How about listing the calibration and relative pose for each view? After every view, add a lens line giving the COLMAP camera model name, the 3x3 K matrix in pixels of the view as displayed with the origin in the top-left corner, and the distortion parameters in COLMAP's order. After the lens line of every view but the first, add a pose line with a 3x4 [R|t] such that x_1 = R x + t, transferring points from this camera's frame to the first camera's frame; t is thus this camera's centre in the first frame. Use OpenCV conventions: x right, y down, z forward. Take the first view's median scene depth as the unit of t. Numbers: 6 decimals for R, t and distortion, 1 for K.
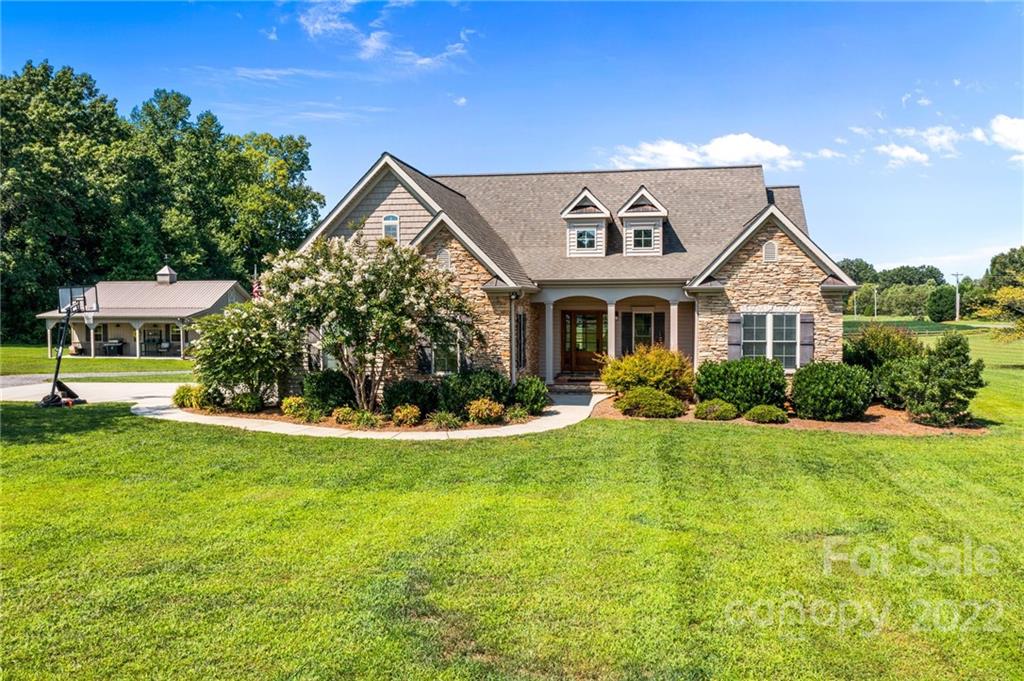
lens RADIAL K [[820.6, 0, 503.0], [0, 820.6, 336.6], [0, 0, 1]] dist [-0.012179, 0.005745]
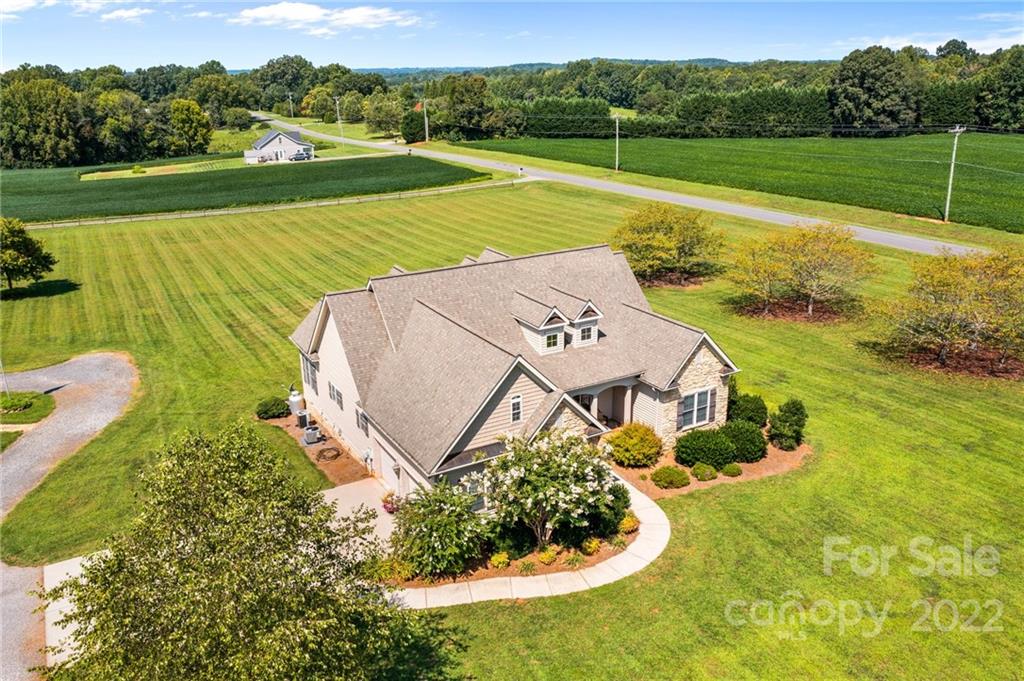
lens RADIAL K [[820.6, 0, 514.7], [0, 820.6, 334.6], [0, 0, 1]] dist [-0.012179, 0.005745]
pose [[0.769851, -0.205892, 0.604101, -0.910500], [0.042076, 0.960849, 0.273859, -0.599127], [-0.636835, -0.185413, 0.748374, 0.029901]]
